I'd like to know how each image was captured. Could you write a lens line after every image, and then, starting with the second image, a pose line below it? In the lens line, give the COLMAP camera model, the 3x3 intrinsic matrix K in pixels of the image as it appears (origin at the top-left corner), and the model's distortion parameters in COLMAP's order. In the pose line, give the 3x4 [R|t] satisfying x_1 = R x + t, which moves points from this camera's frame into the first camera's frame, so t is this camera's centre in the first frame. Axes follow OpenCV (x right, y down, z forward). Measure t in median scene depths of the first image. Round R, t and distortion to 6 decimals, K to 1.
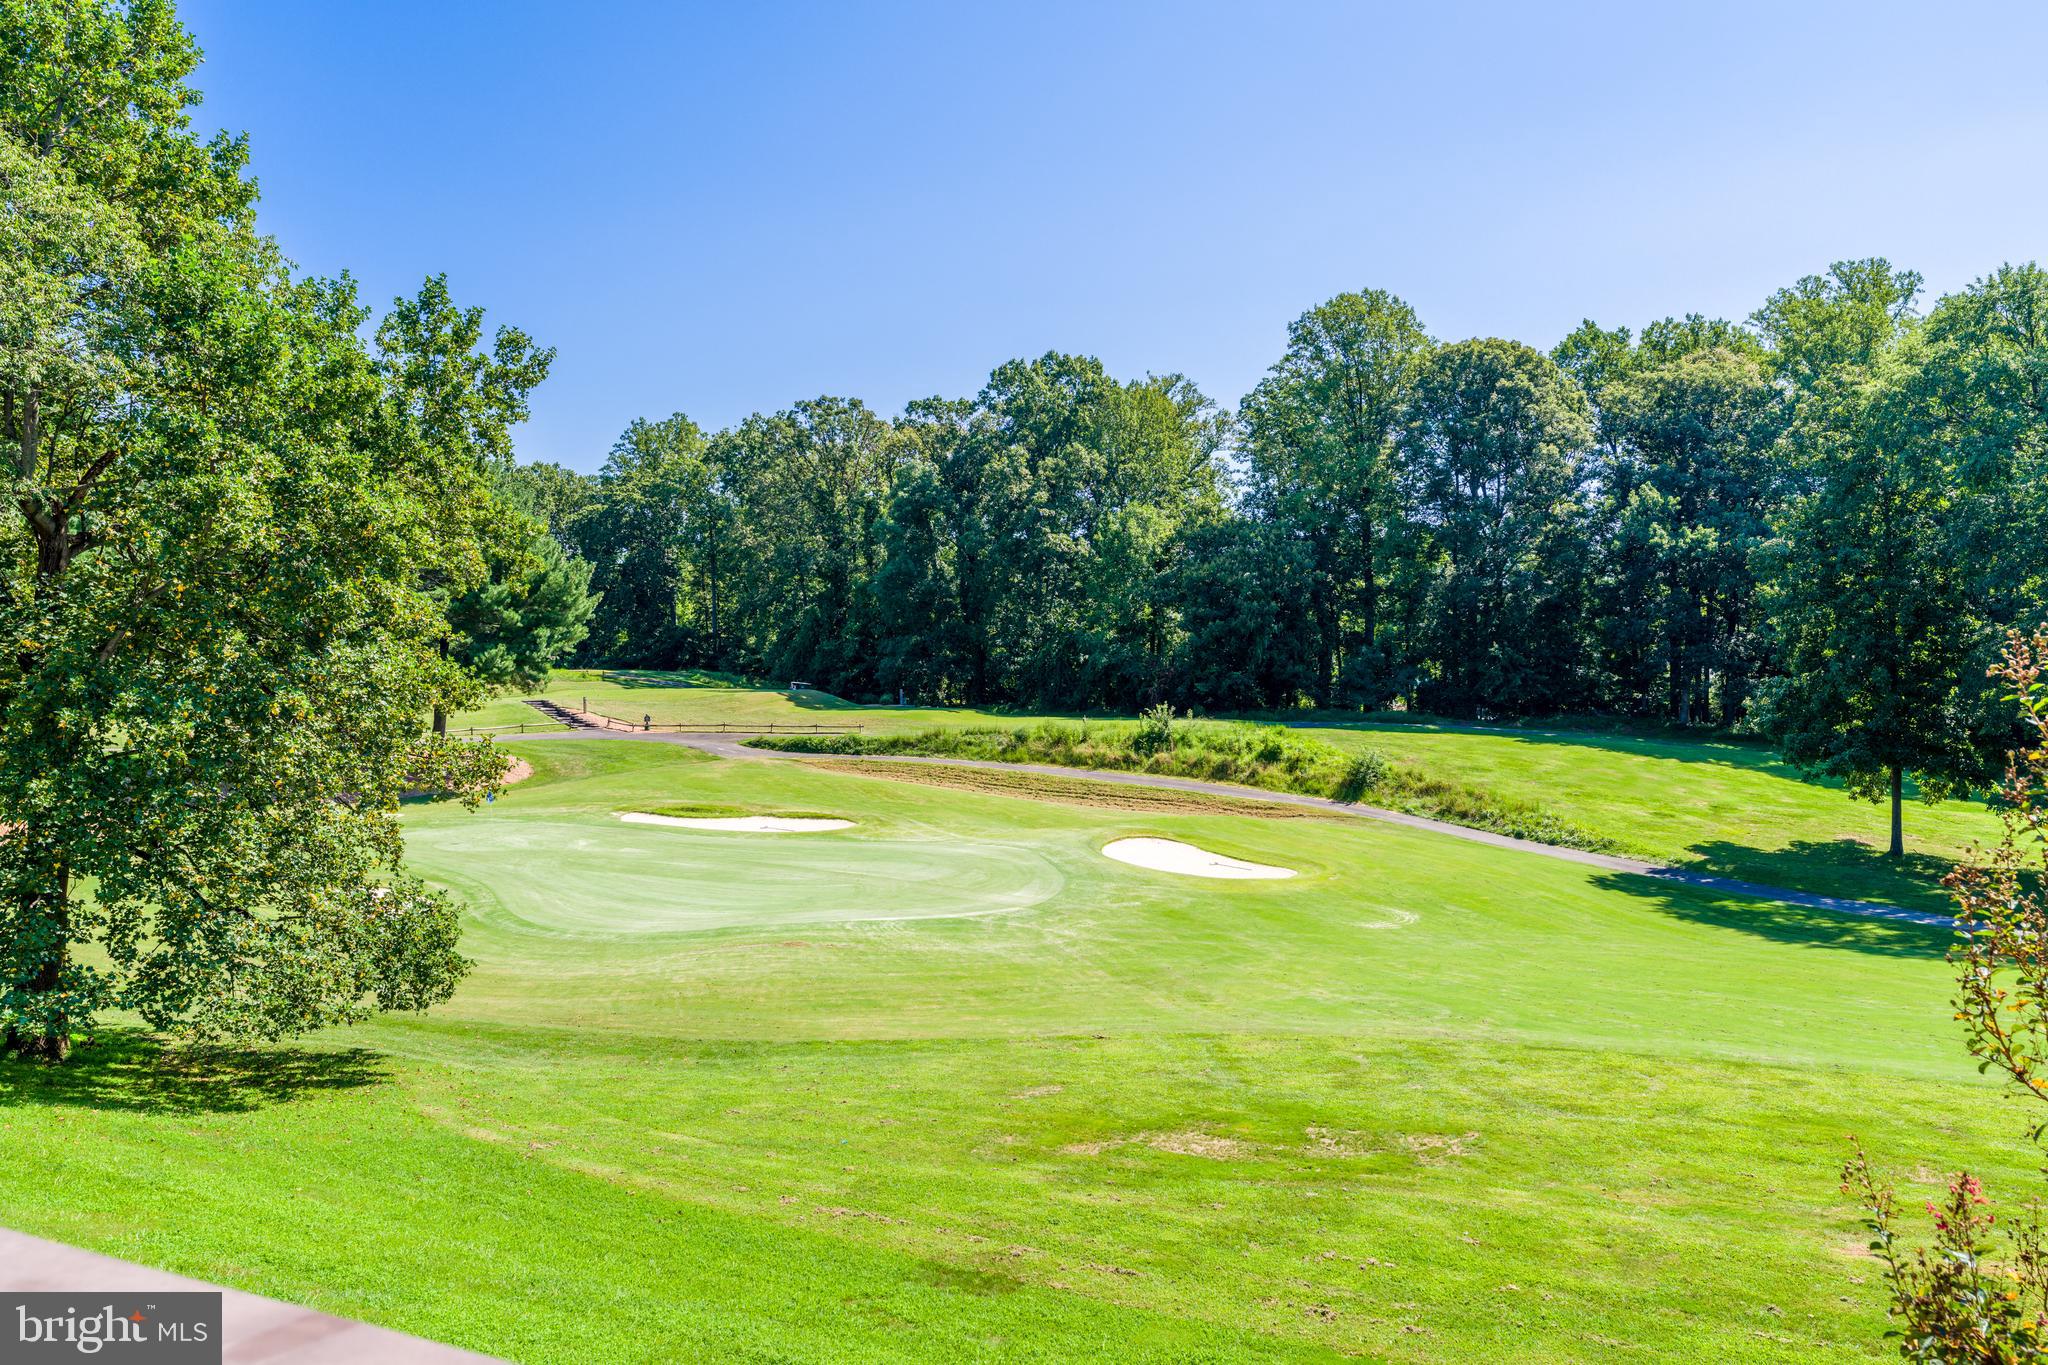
lens RADIAL K [[1375.7, 0, 1035.3], [0, 1375.7, 678.9], [0, 0, 1]] dist [0.007415, 0.000464]
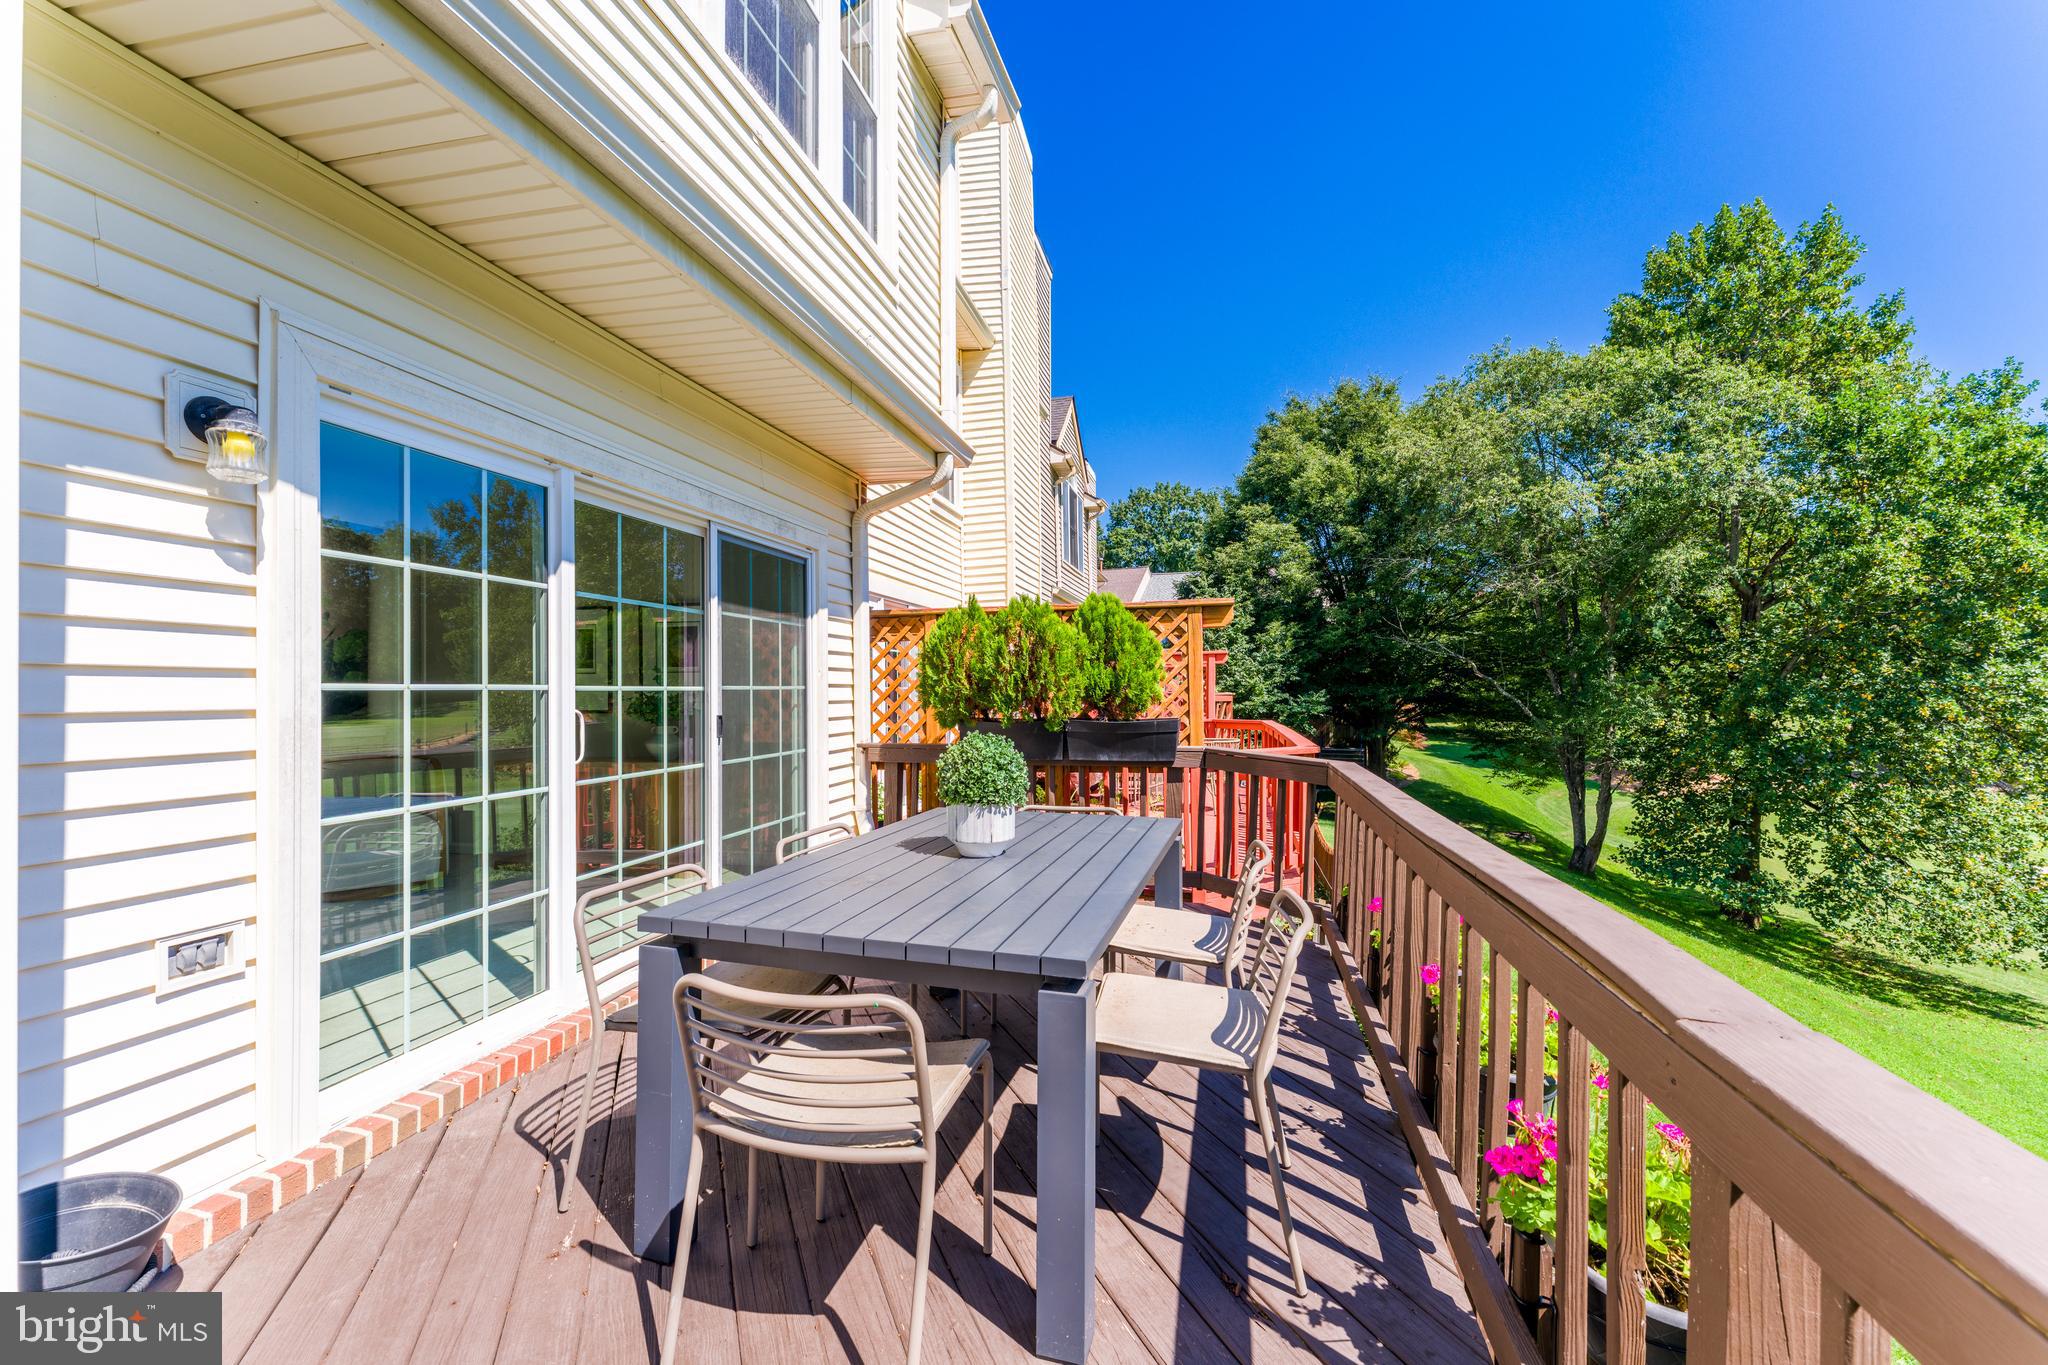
lens RADIAL K [[844.2, 0, 1032.5], [0, 844.2, 682.3], [0, 0, 1]] dist [0.004864, -0.001543]
pose [[0.232205, 0.000615, -0.972667, 0.044160], [-0.006518, 0.999978, -0.000924, -0.000124], [0.972645, 0.006555, 0.232204, -0.027951]]
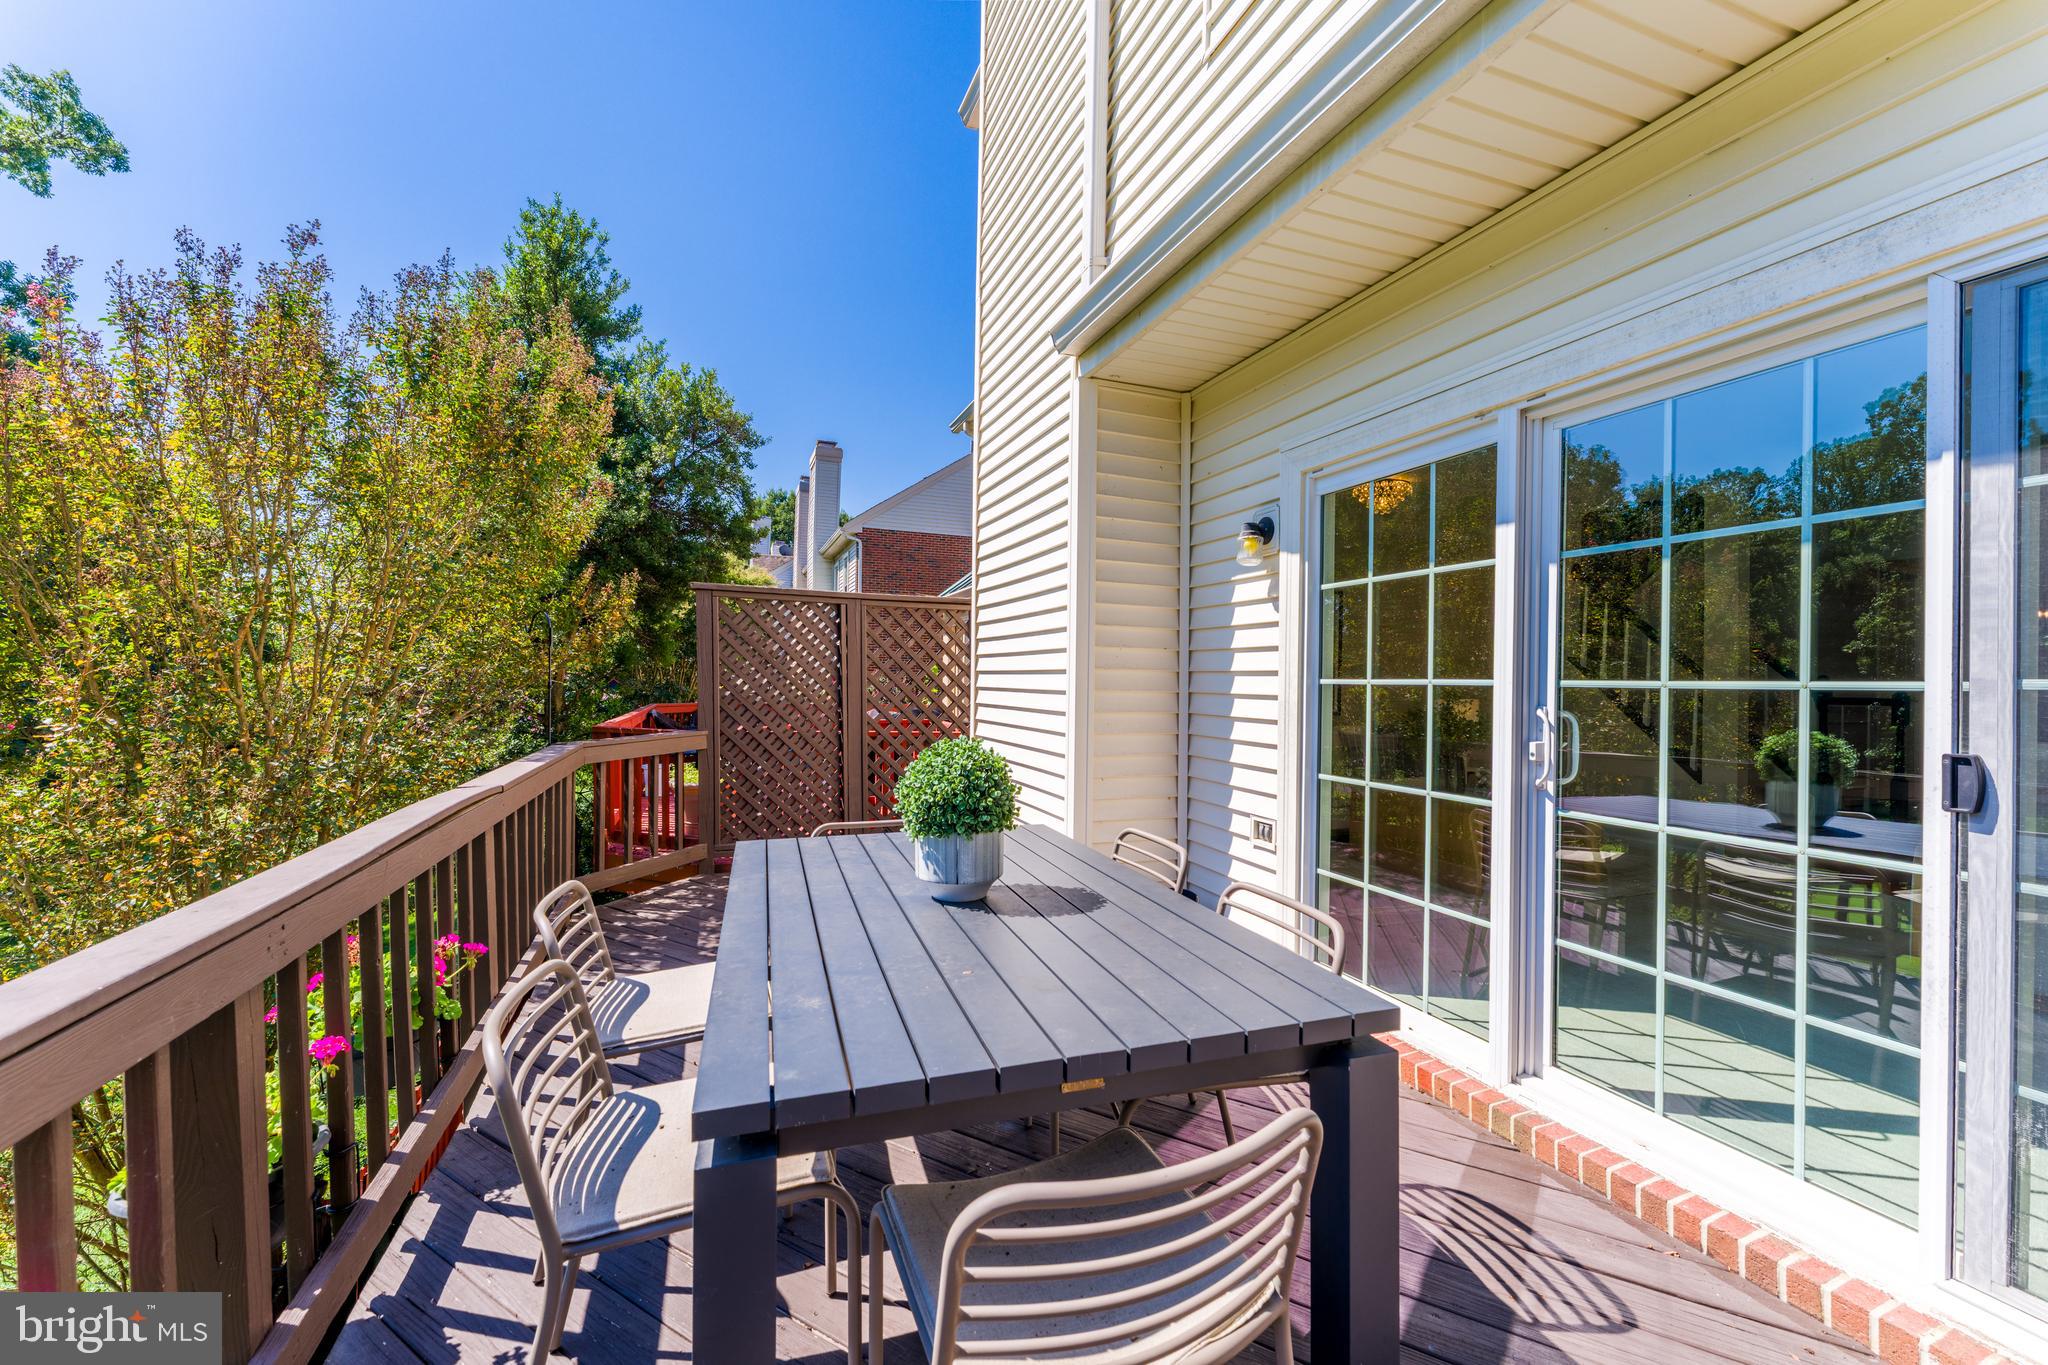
lens RADIAL K [[844.2, 0, 1023.8], [0, 844.2, 688.8], [0, 0, 1]] dist [0.004864, -0.001543]
pose [[-0.725236, -0.004267, 0.688487, -0.238099], [-0.001204, 0.999987, 0.004930, 0.002338], [-0.688500, 0.002747, -0.725231, 0.097810]]
